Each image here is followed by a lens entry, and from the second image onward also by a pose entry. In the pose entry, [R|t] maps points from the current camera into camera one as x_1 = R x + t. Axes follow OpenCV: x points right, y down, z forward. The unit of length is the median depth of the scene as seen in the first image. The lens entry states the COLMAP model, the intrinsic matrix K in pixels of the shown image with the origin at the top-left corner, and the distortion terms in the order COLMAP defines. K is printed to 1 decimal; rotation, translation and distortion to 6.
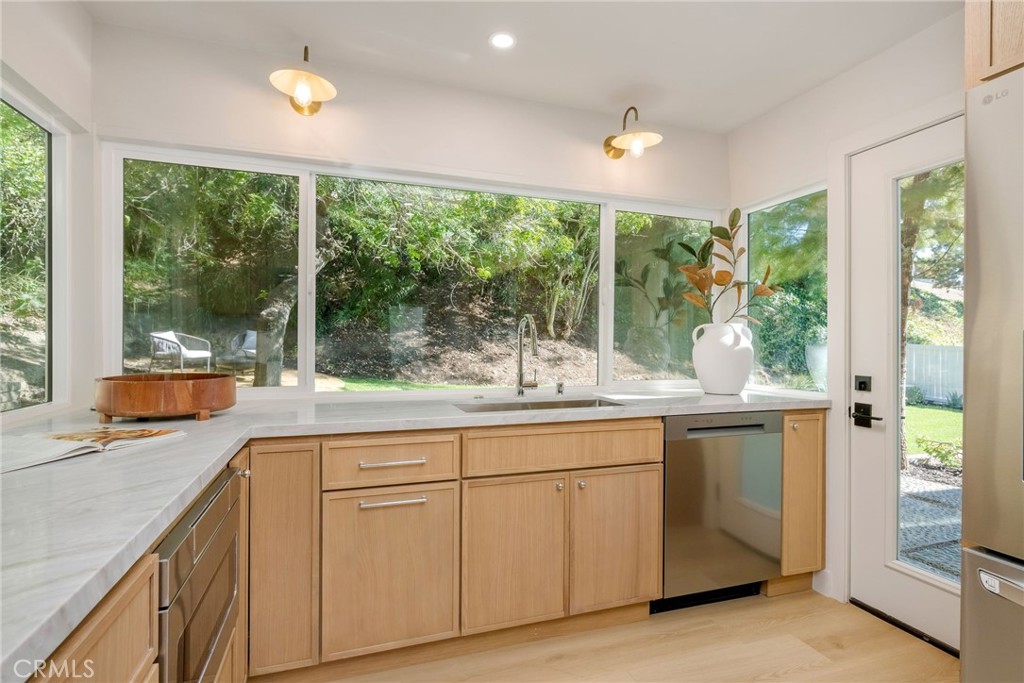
lens RADIAL K [[490.0, 0, 513.8], [0, 490.0, 343.6], [0, 0, 1]] dist [0.022208, -0.000009]
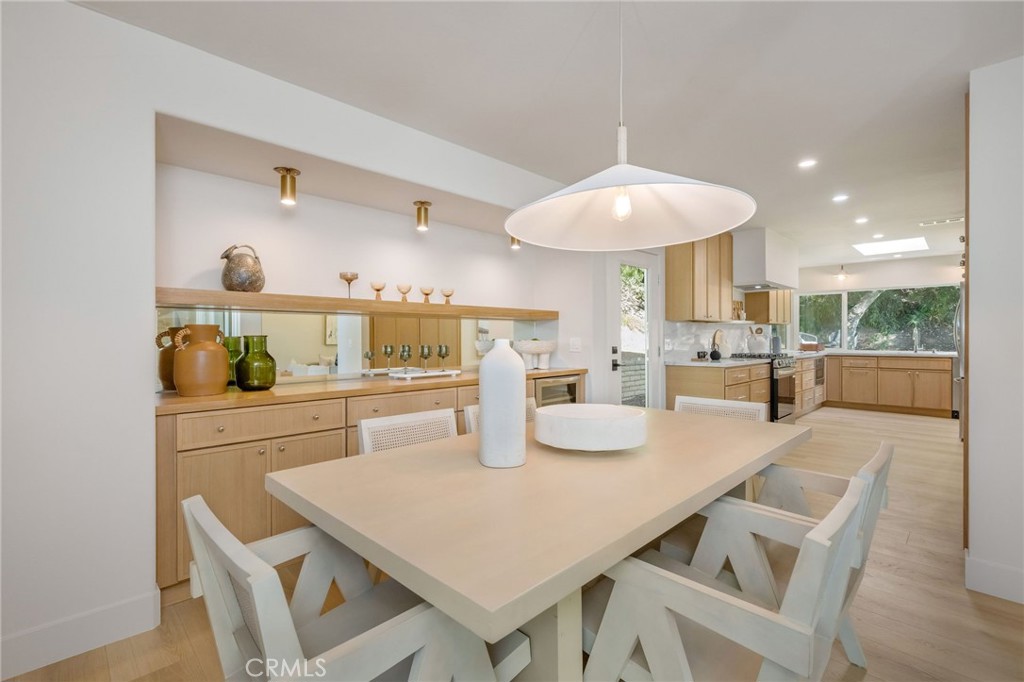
lens RADIAL K [[478.2, 0, 507.1], [0, 478.2, 341.1], [0, 0, 1]] dist [0.004878, 0.000086]
pose [[0.435057, -0.001424, -0.900402, 2.003269], [0.005740, 0.999983, 0.001192, 0.006158], [0.900385, -0.005687, 0.435057, -3.323057]]
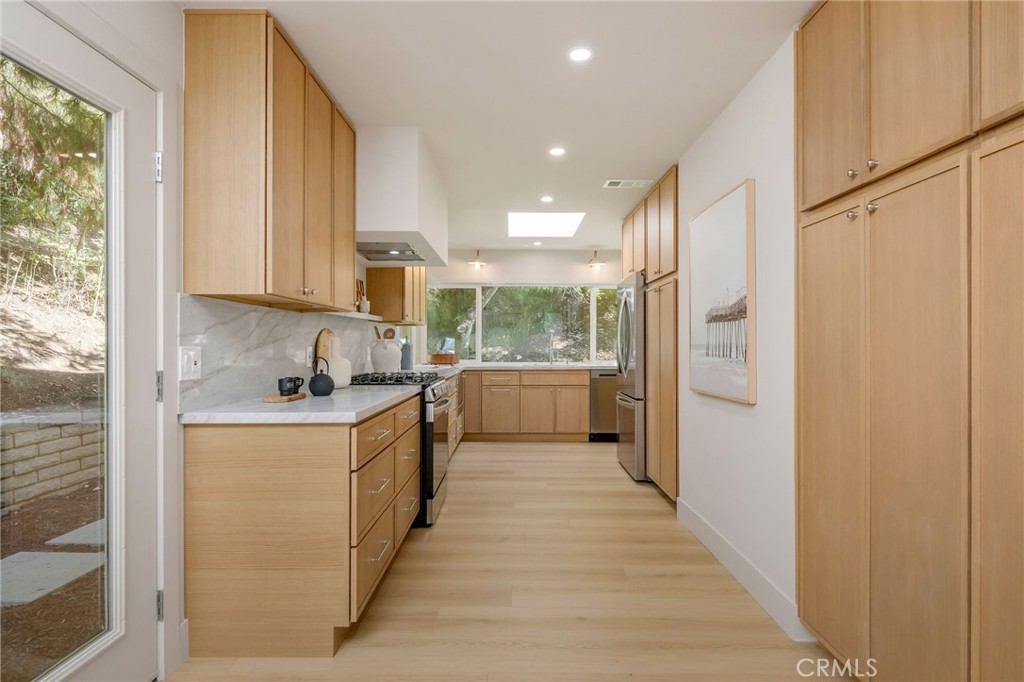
lens RADIAL K [[539.7, 0, 514.9], [0, 539.7, 346.8], [0, 0, 1]] dist [-0.002856, -0.000067]
pose [[0.940428, -0.004990, -0.339956, 0.976358], [0.005478, 0.999985, 0.000476, 0.004806], [0.339948, -0.002310, 0.940441, -2.169132]]
